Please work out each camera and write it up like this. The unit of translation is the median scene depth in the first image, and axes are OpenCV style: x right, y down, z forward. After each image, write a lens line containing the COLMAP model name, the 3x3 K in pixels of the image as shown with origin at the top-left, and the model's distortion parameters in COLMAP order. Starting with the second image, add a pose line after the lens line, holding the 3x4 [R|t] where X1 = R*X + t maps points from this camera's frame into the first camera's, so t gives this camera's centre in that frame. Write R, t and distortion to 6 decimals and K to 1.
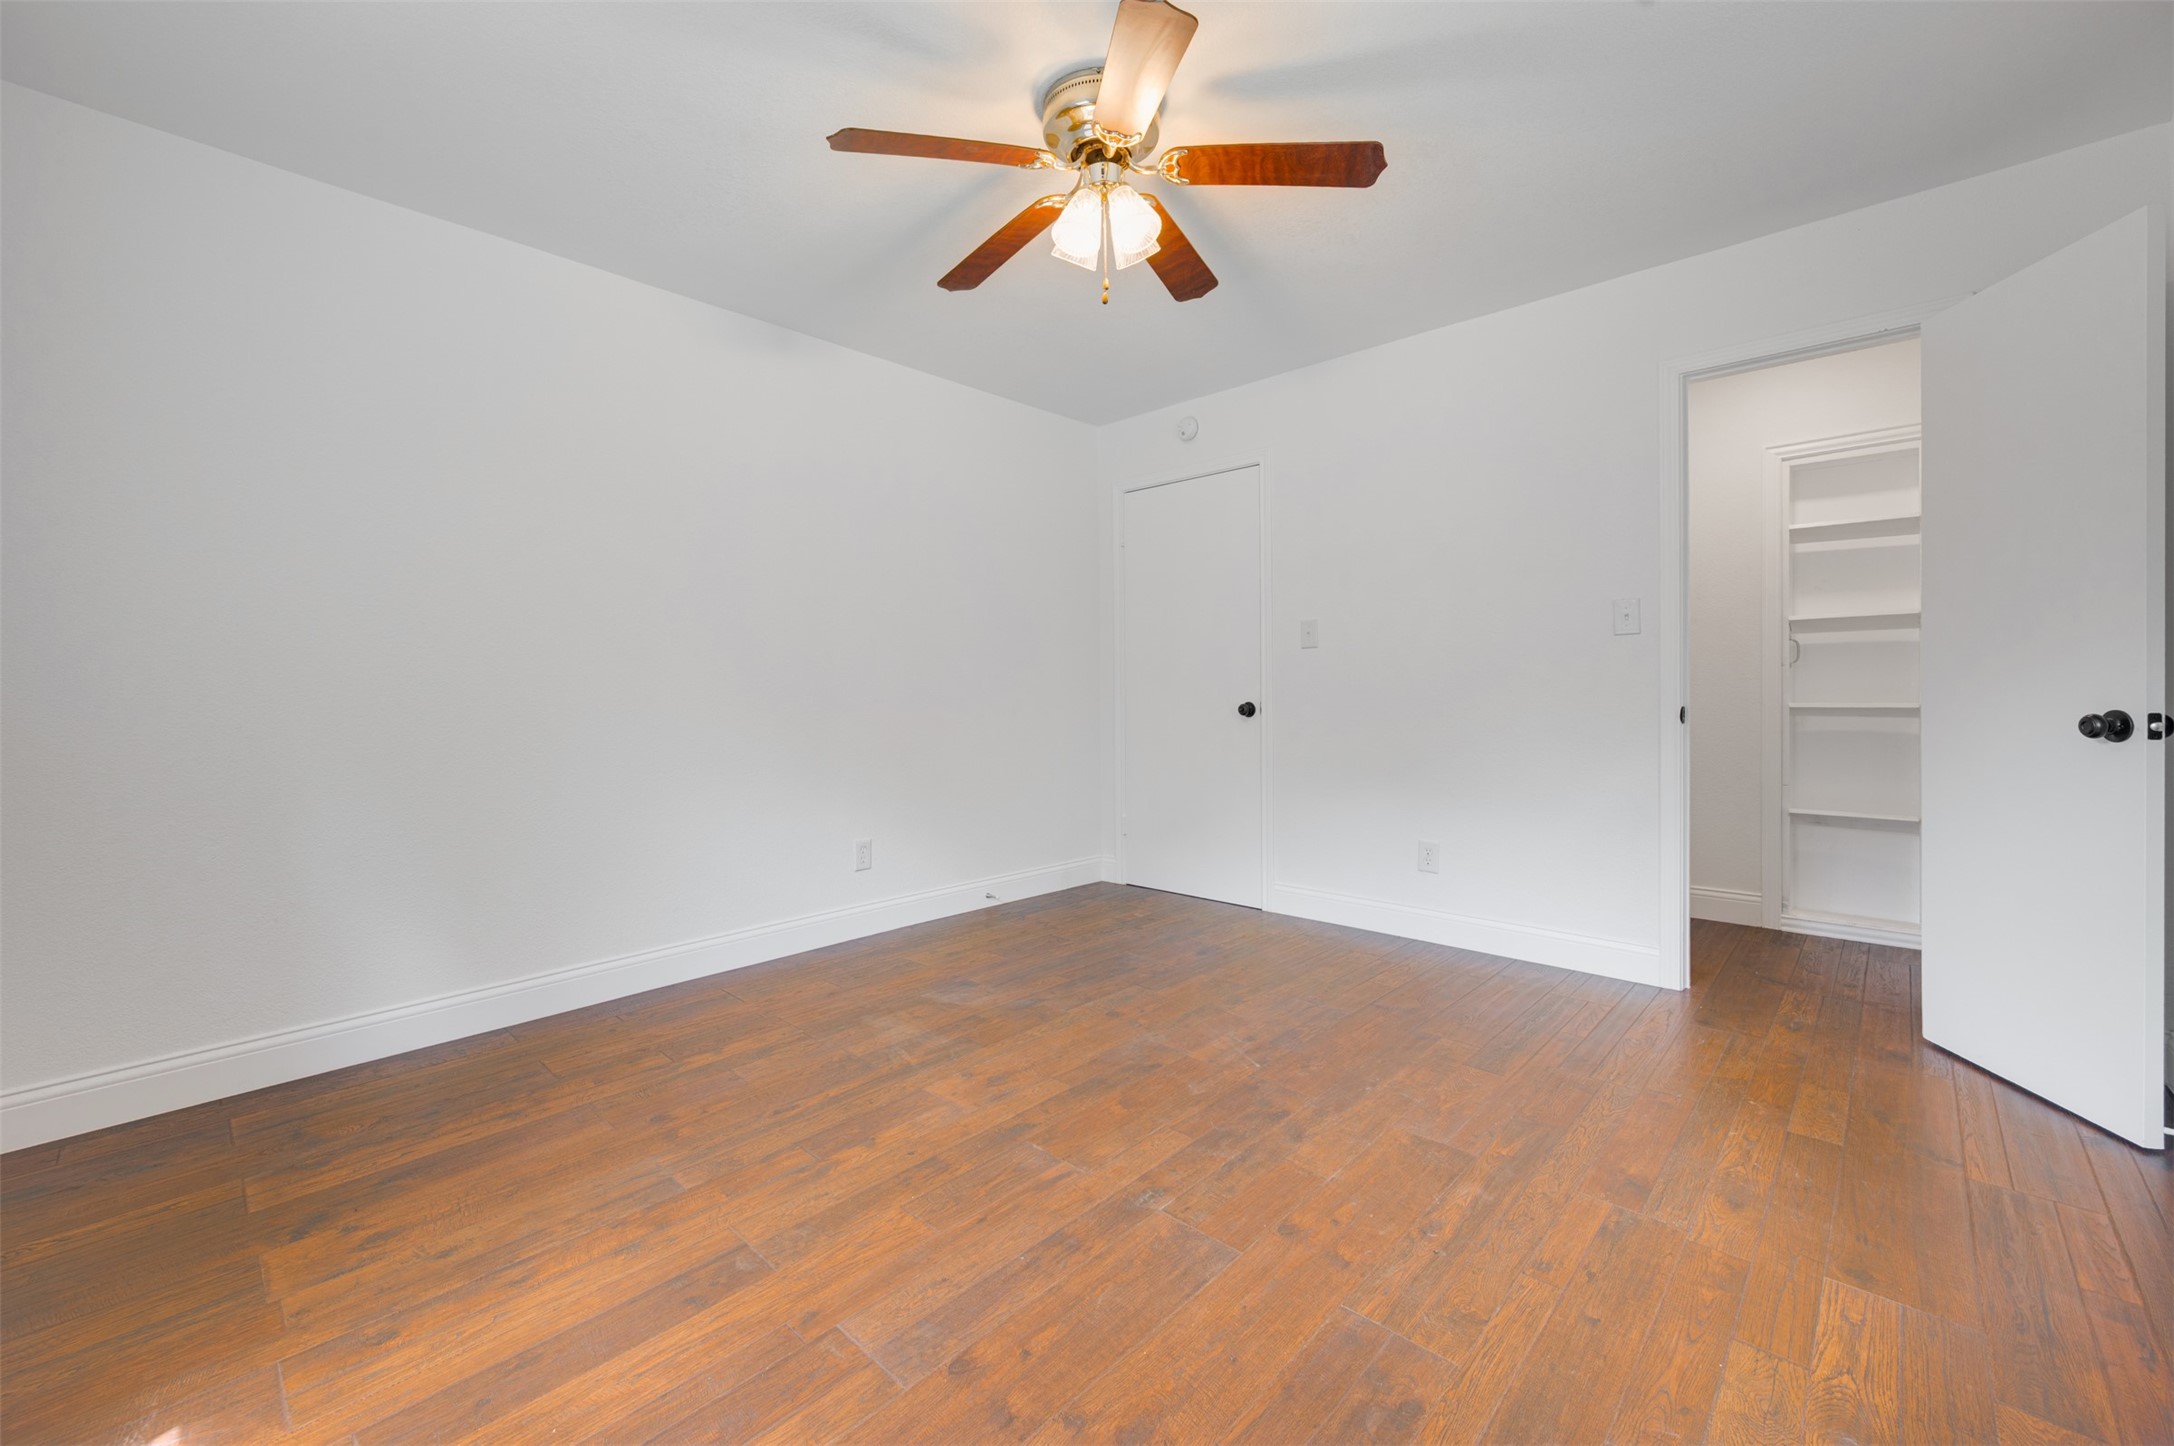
lens RADIAL K [[858.7, 0, 1086.1], [0, 858.7, 714.7], [0, 0, 1]] dist [-0.001610, 0.000196]
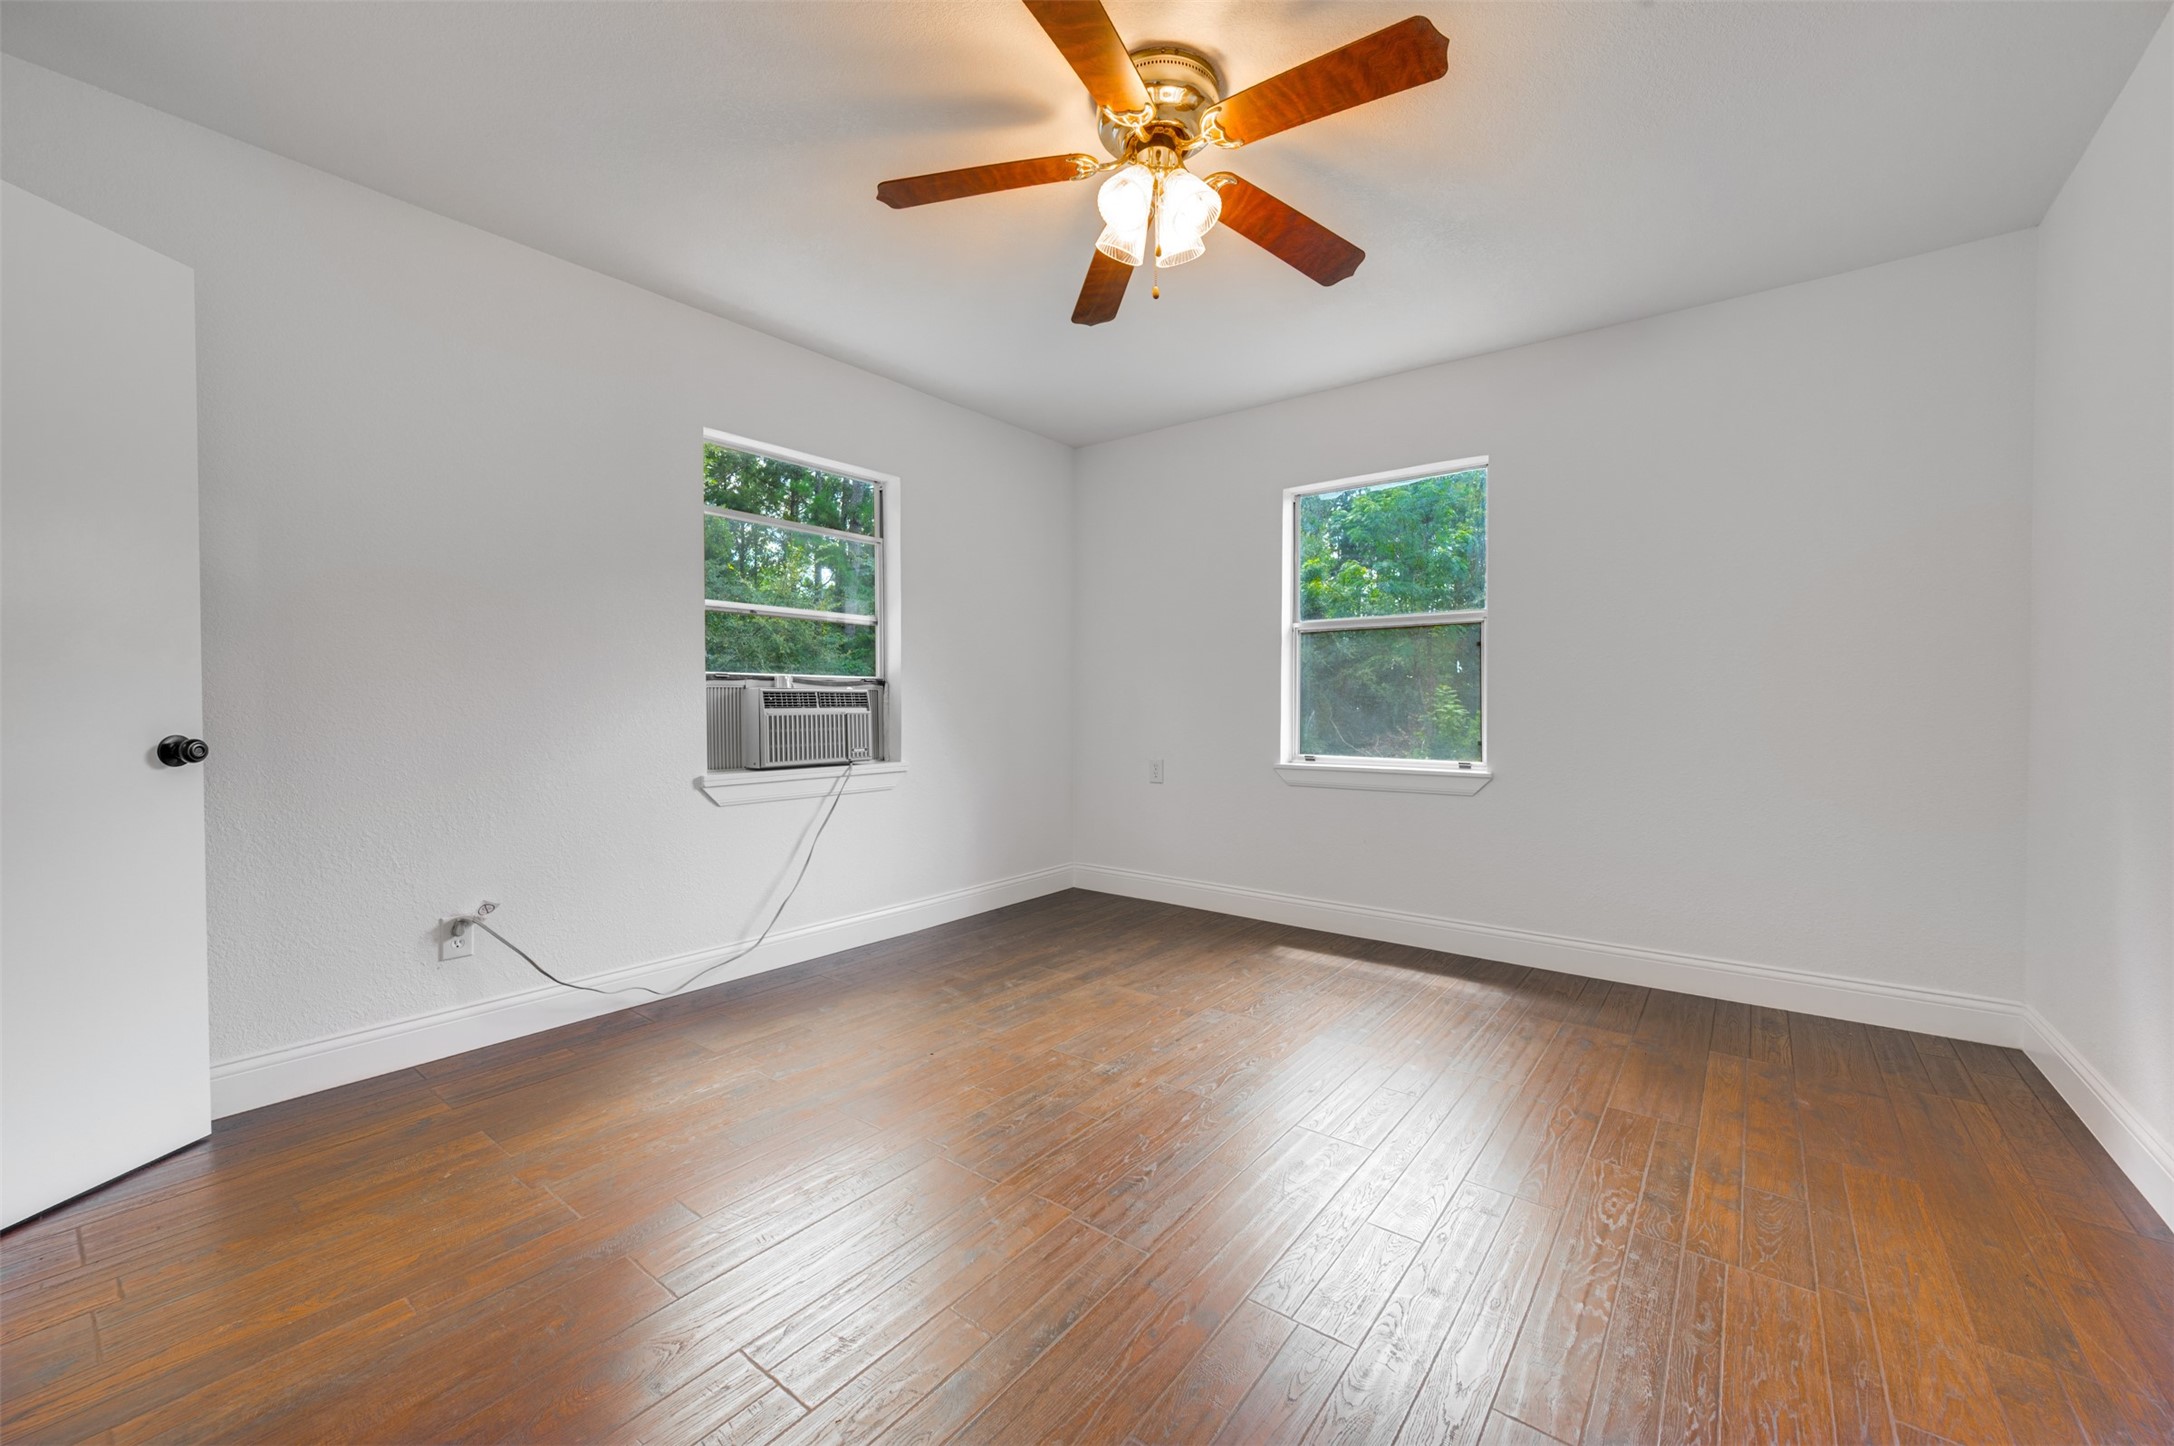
lens RADIAL K [[858.7, 0, 1087.4], [0, 858.7, 716.6], [0, 0, 1]] dist [-0.001610, 0.000196]
pose [[-0.995750, 0.013215, -0.091143, 0.211635], [0.010064, 0.999338, 0.034954, -0.056732], [0.091545, 0.033888, -0.995224, 2.182317]]
